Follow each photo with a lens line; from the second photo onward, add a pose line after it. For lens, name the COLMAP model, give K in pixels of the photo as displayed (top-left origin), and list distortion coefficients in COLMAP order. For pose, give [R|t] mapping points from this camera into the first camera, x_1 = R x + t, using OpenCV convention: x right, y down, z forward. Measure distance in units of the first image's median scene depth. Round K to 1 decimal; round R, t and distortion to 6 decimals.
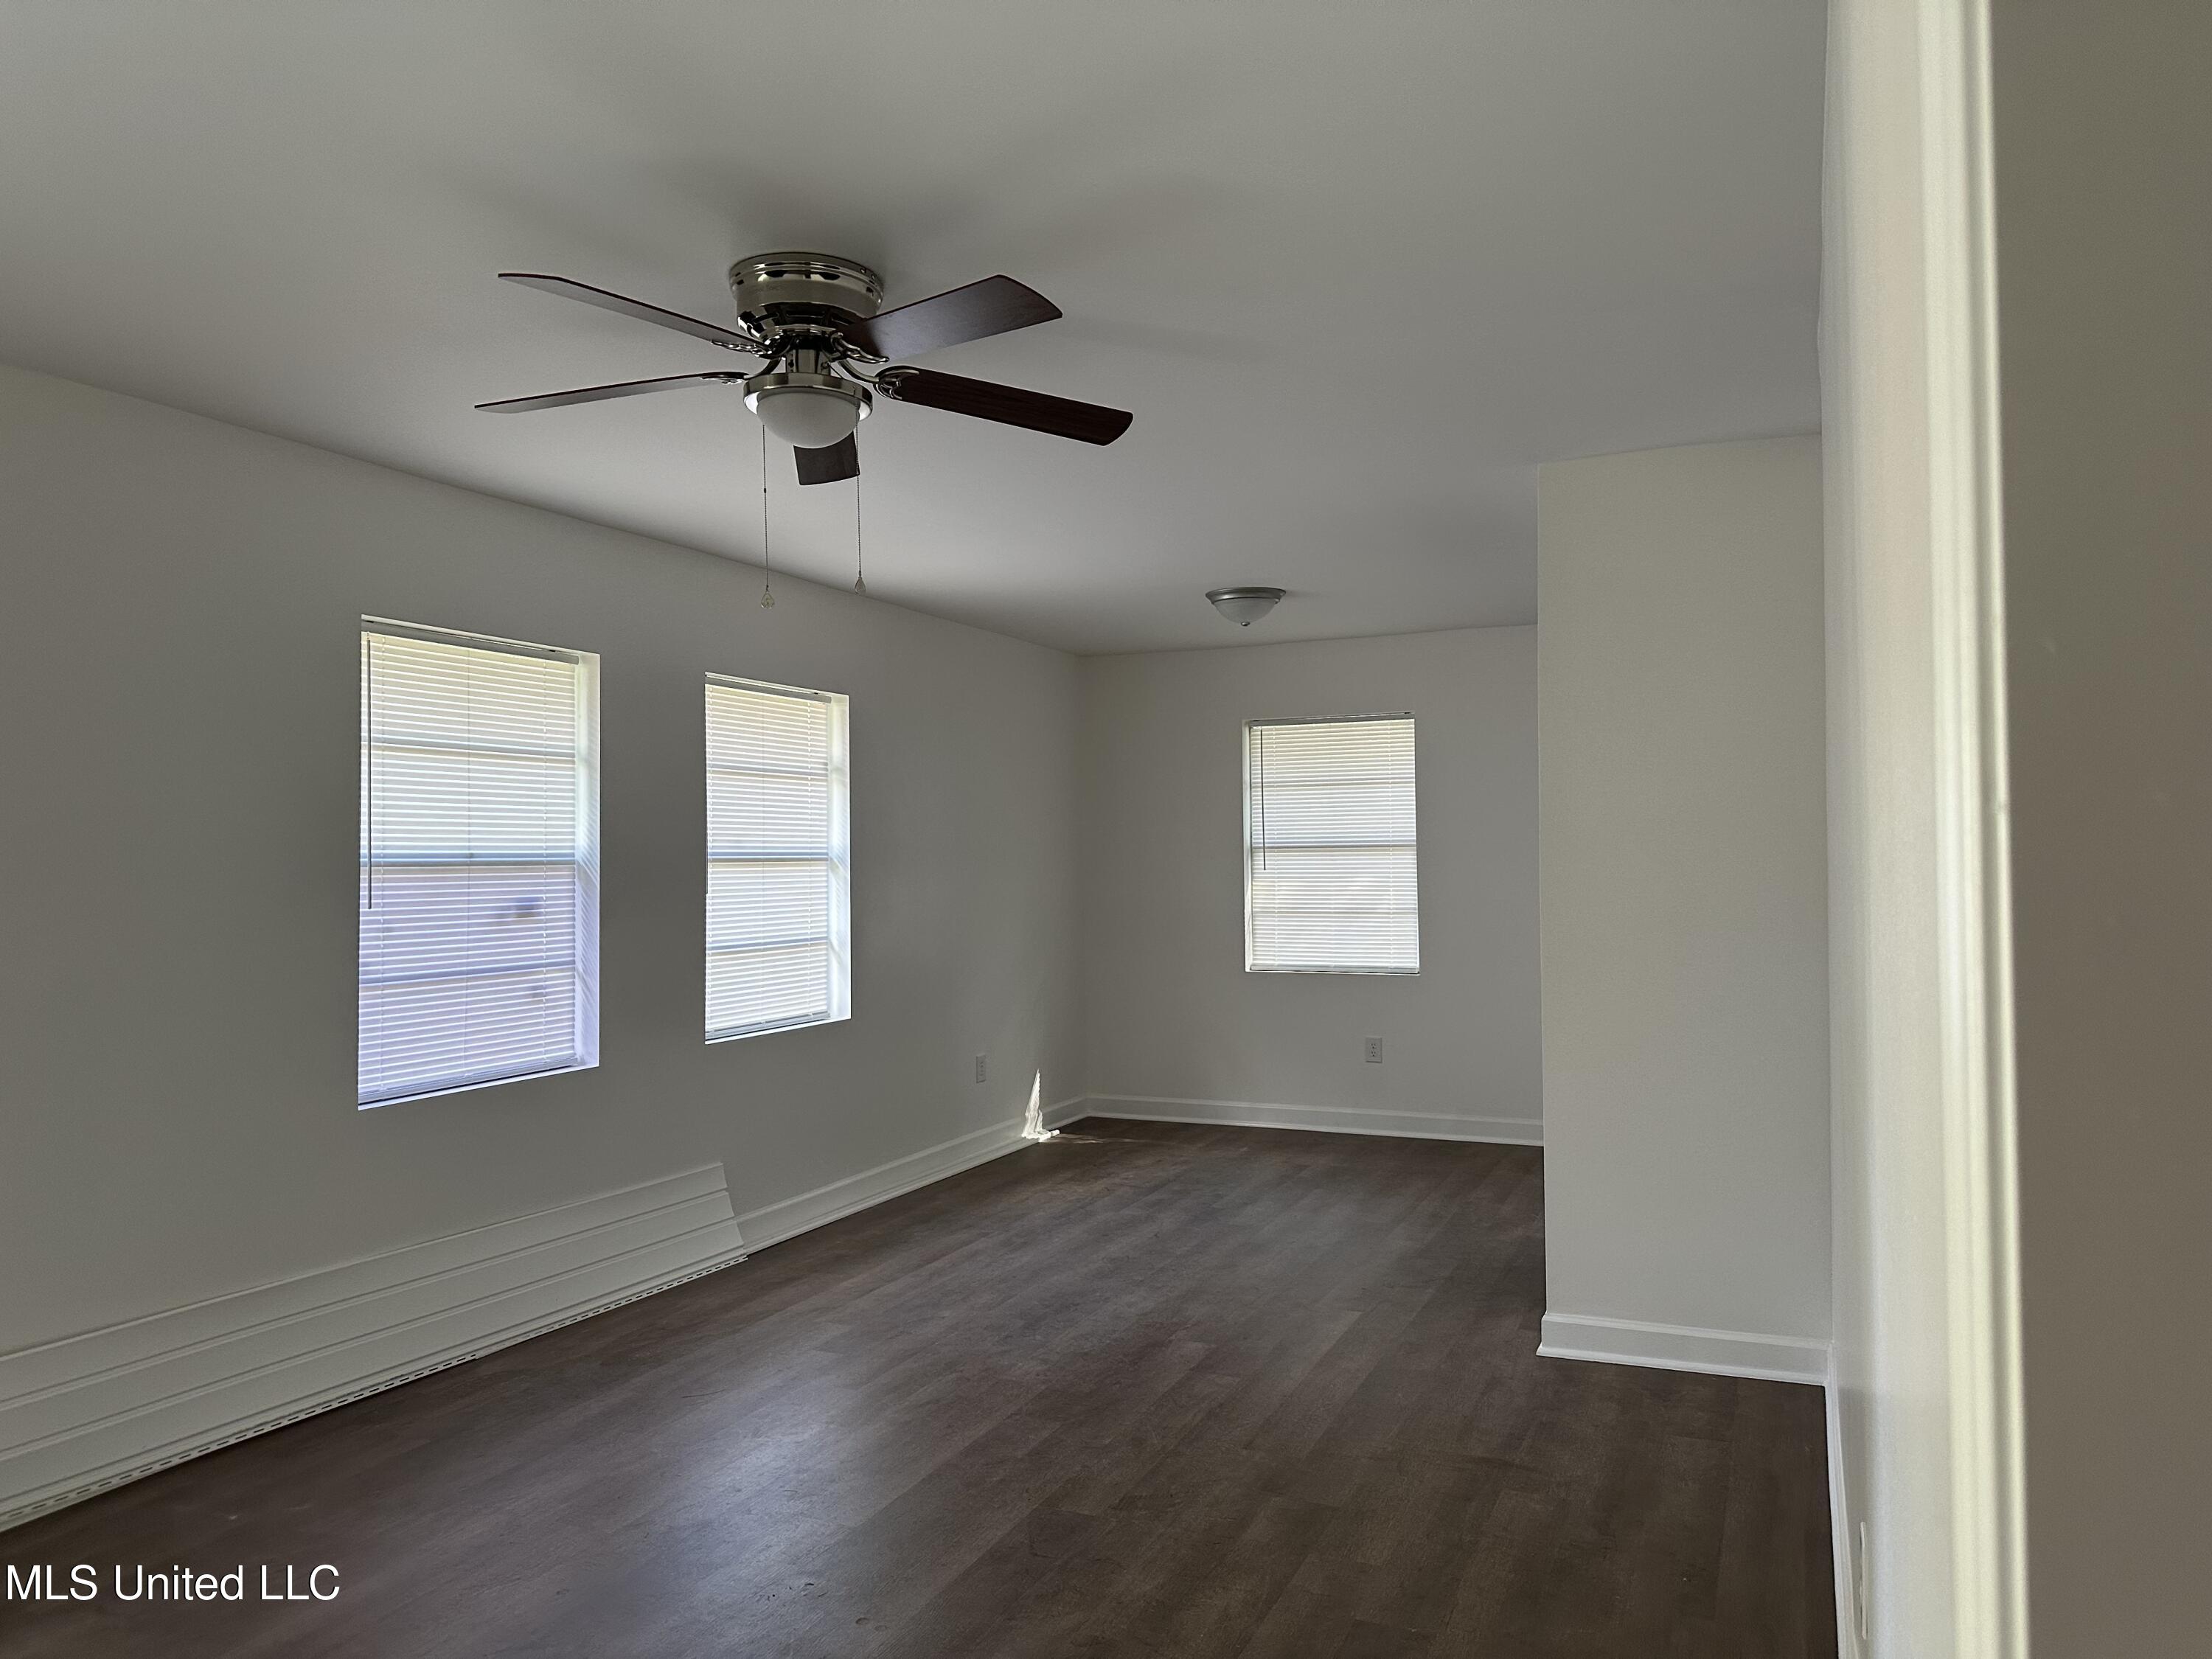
lens RADIAL K [[1558.7, 0, 1106.3], [0, 1558.7, 823.8], [0, 0, 1]] dist [0.039986, -0.045932]
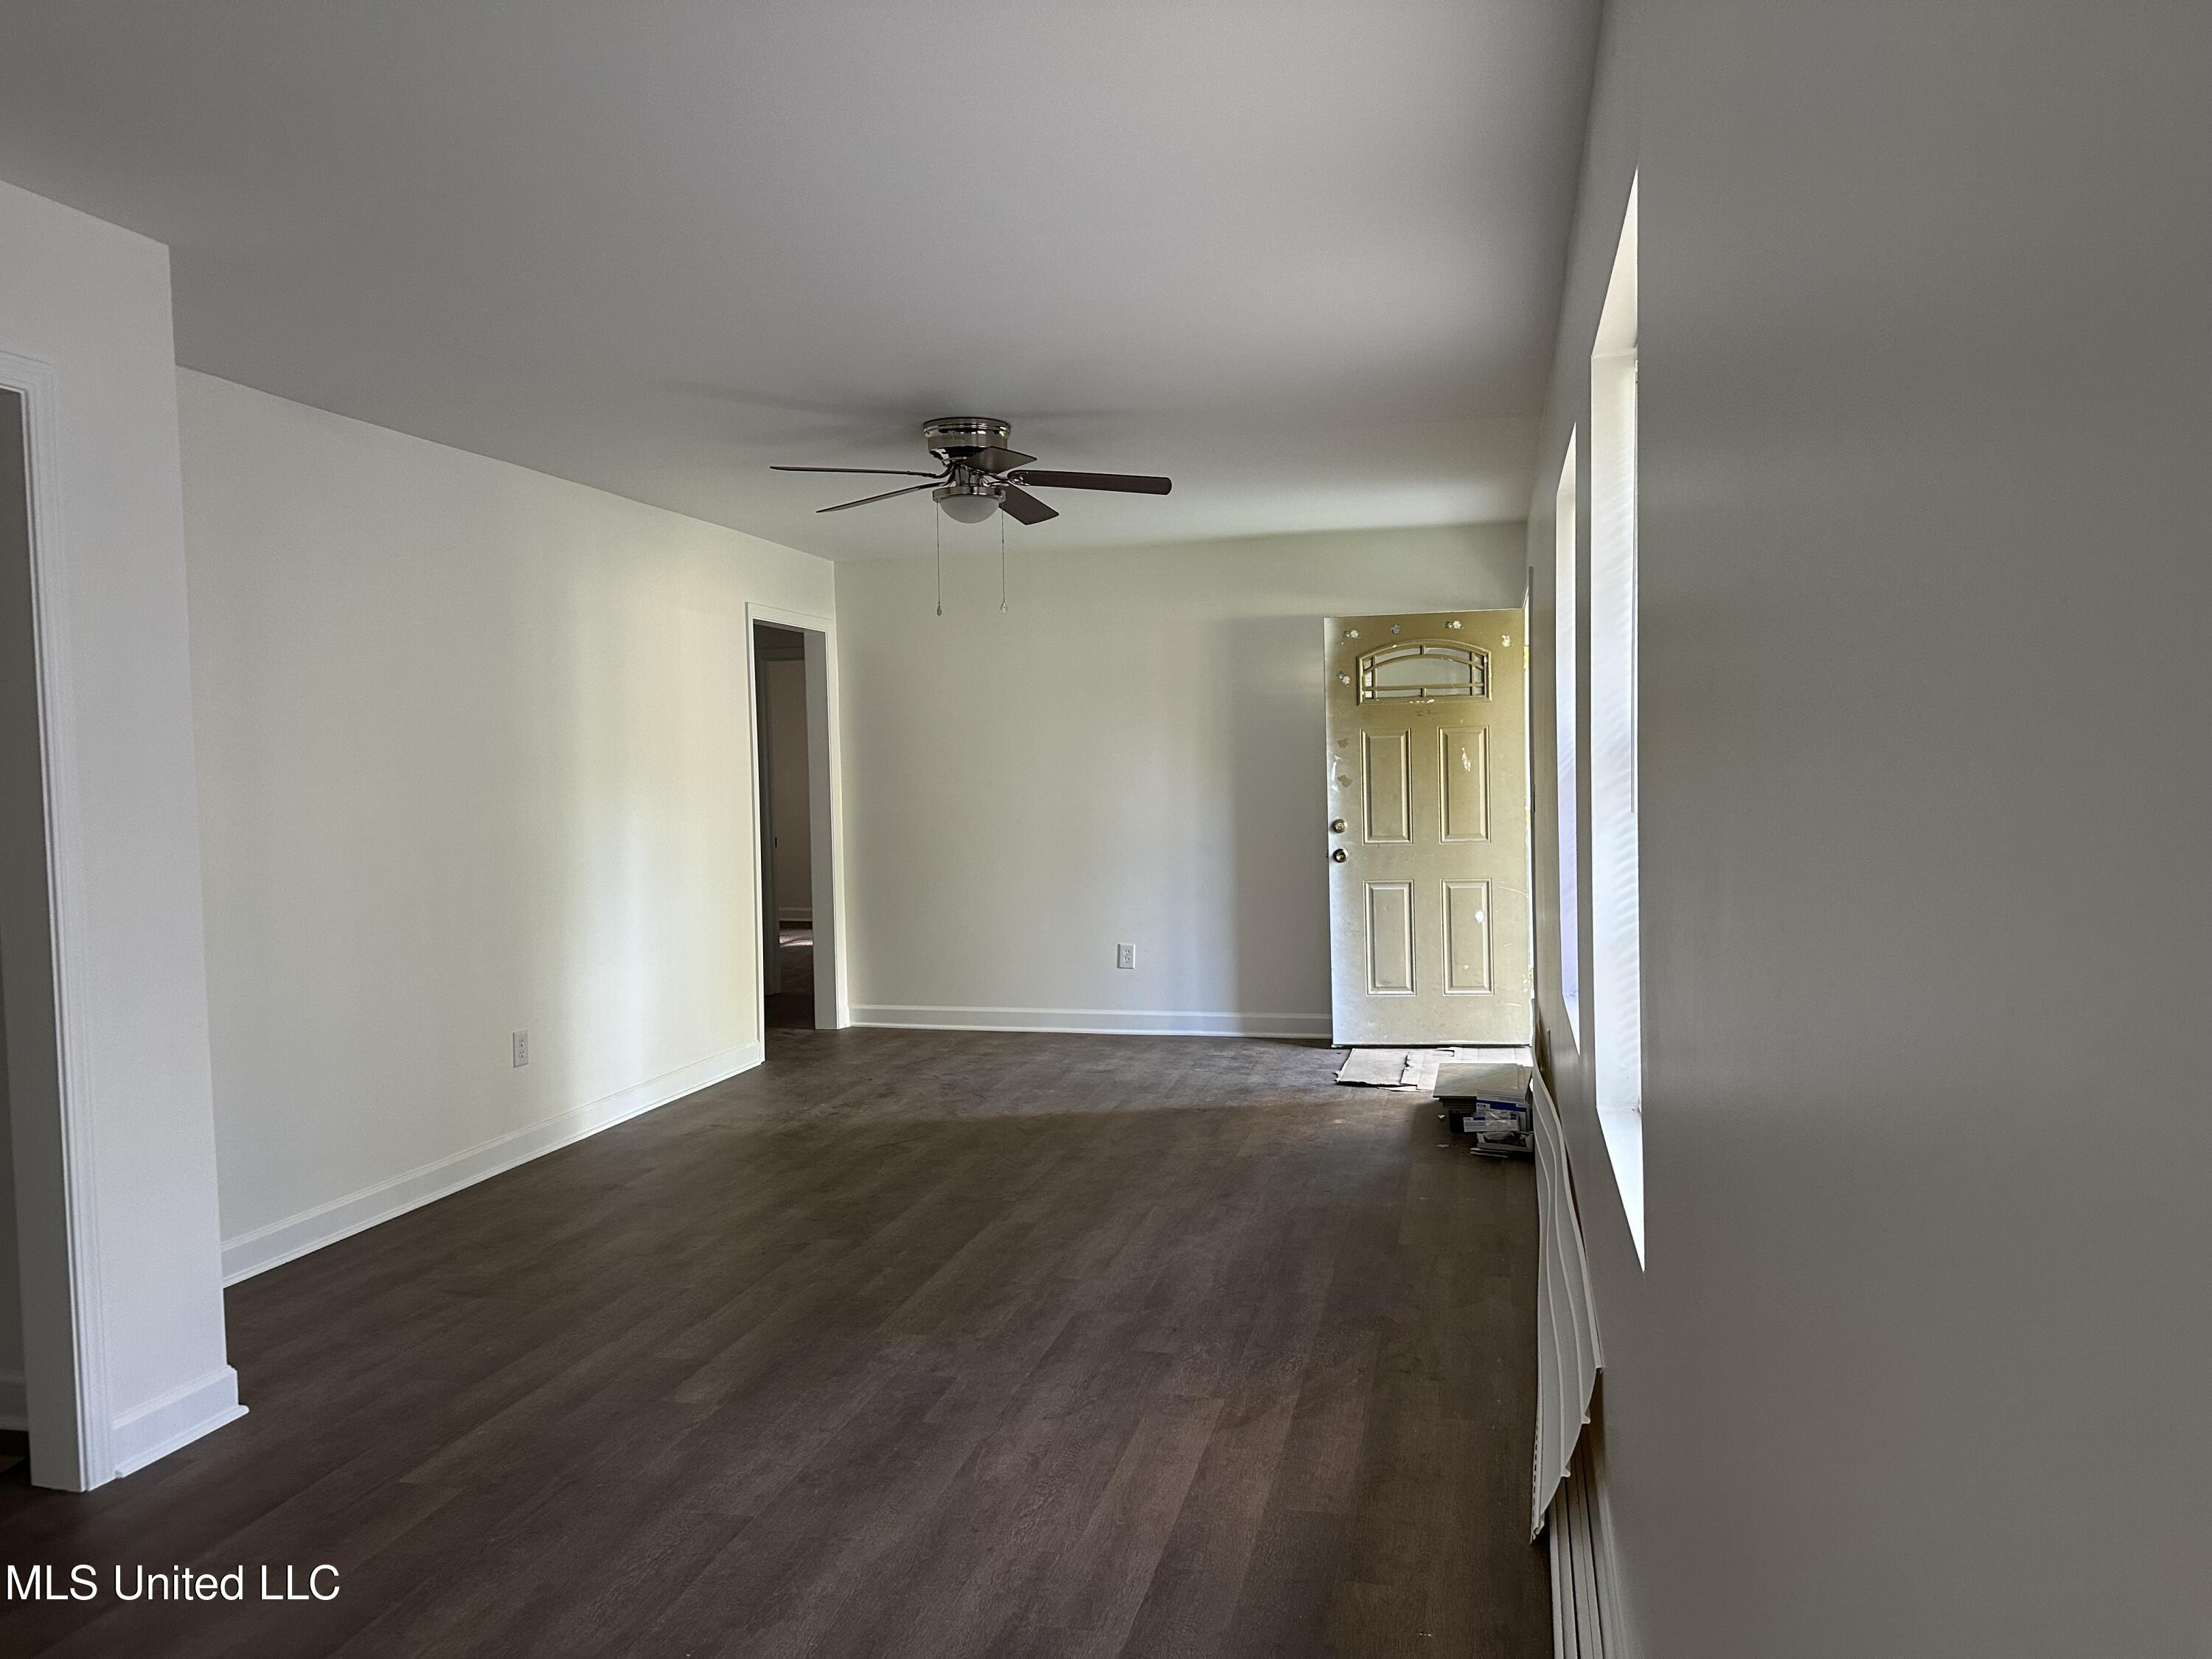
lens RADIAL K [[1558.7, 0, 1124.9], [0, 1558.7, 805.5], [0, 0, 1]] dist [0.039986, -0.045932]
pose [[-0.983163, 0.031409, -0.180013, -0.022382], [0.030818, 0.999507, 0.006076, 0.041028], [0.180115, 0.000426, -0.983645, 1.698484]]
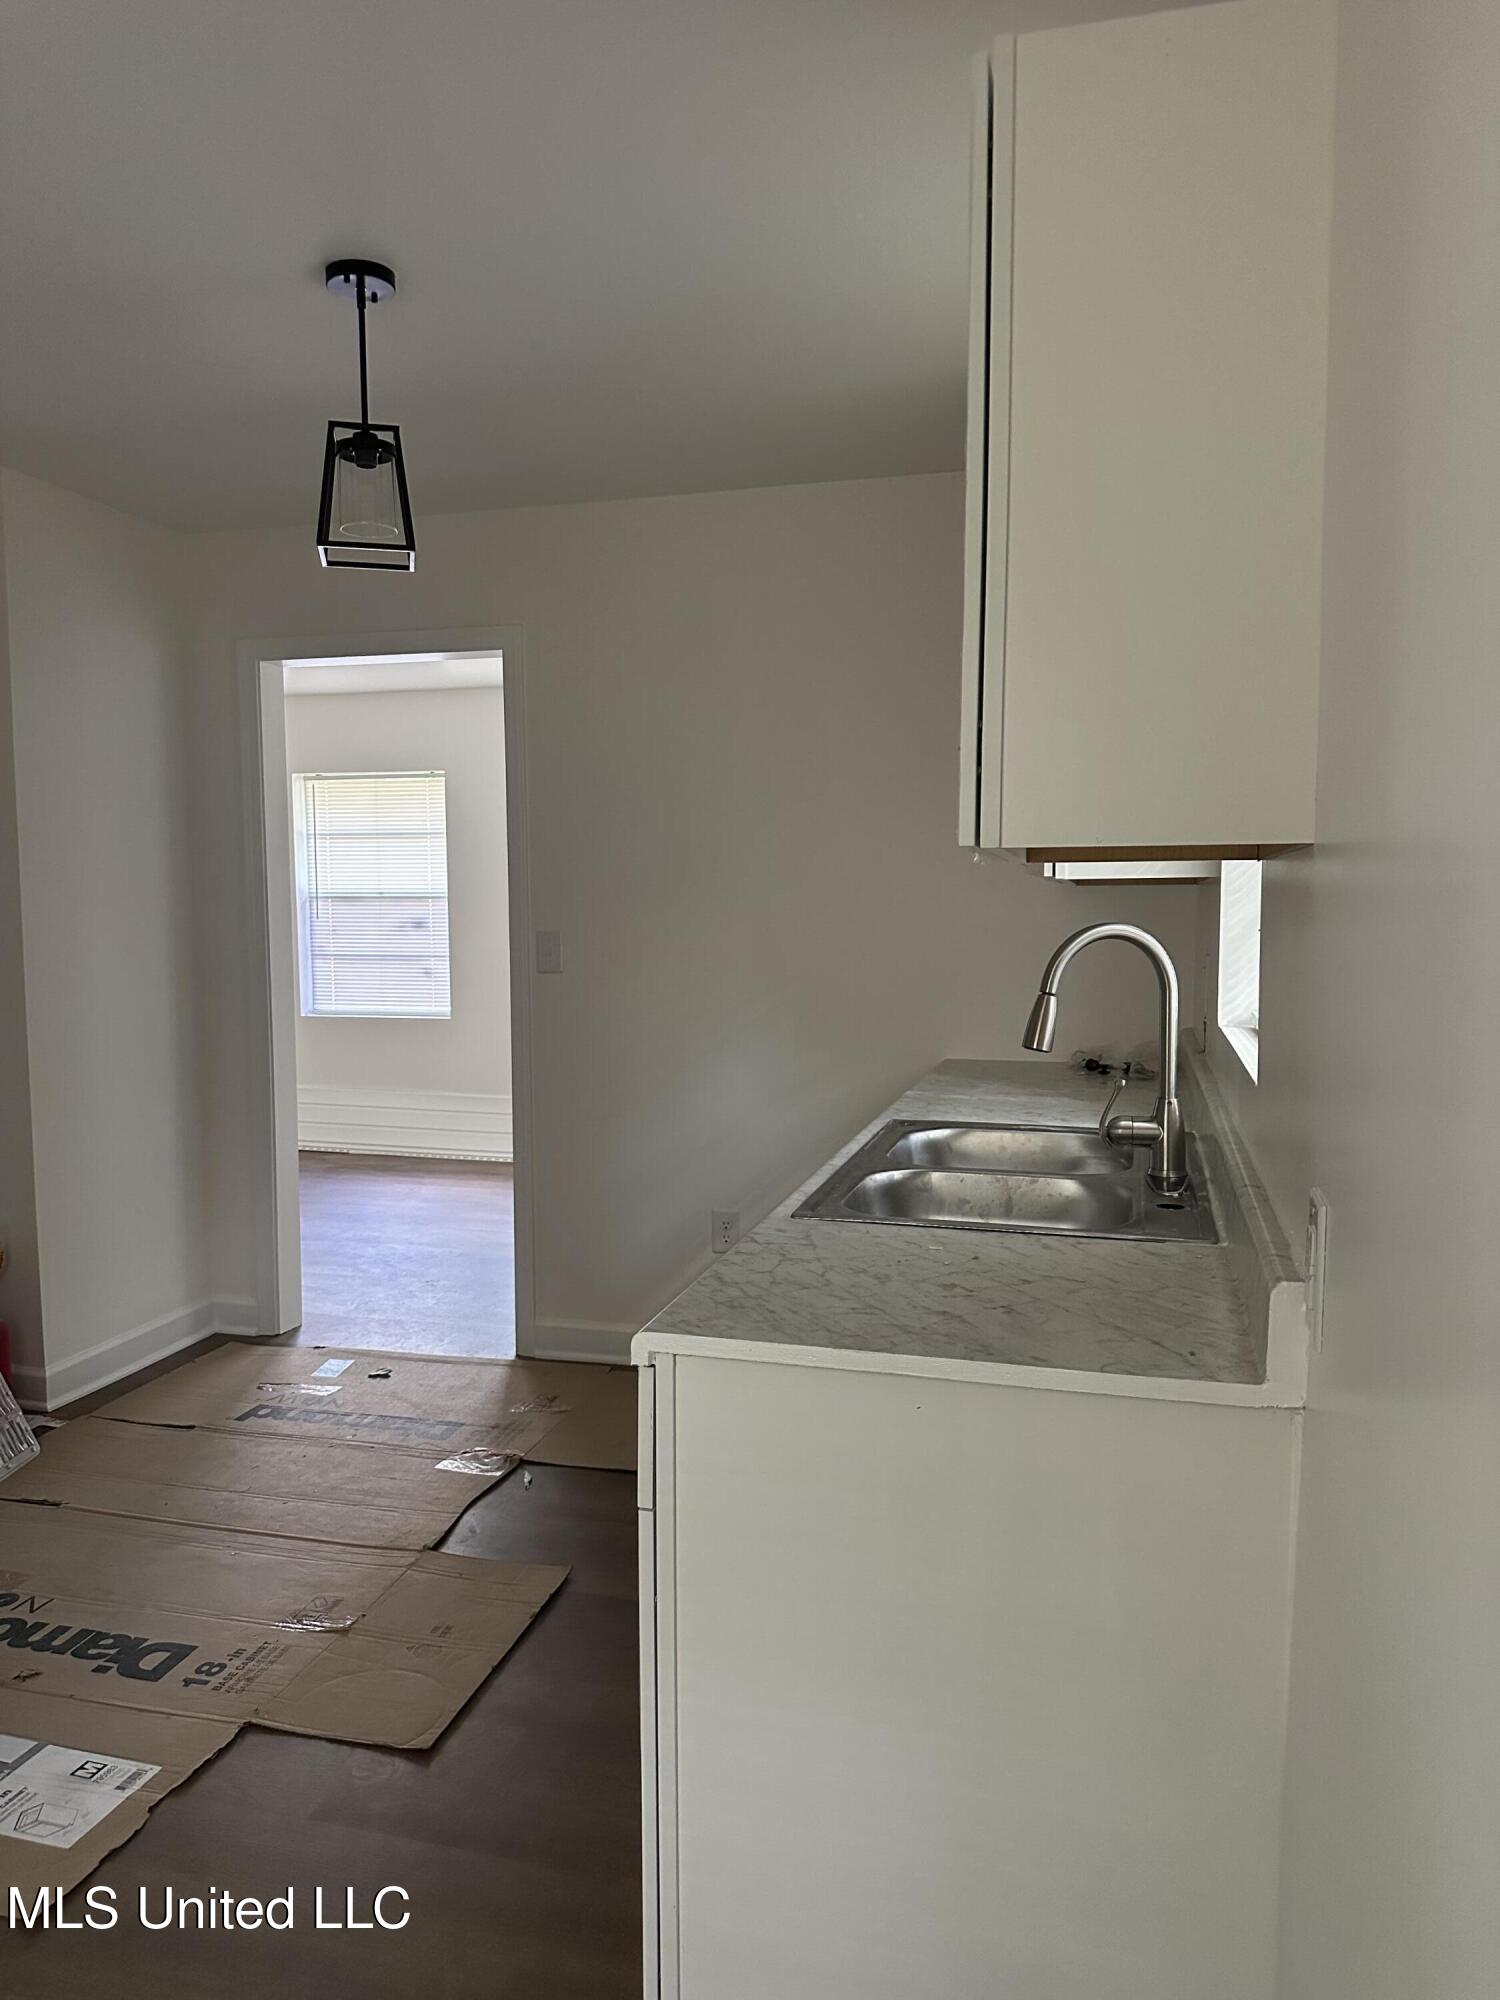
lens RADIAL K [[1409.3, 0, 733.2], [0, 1409.3, 1028.4], [0, 0, 1]] dist [0.039986, -0.045932]
pose [[0.147543, 0.104212, -0.983550, 1.282156], [0.020310, 0.993905, 0.108355, 0.006444], [0.988847, -0.035963, 0.144527, 1.137507]]
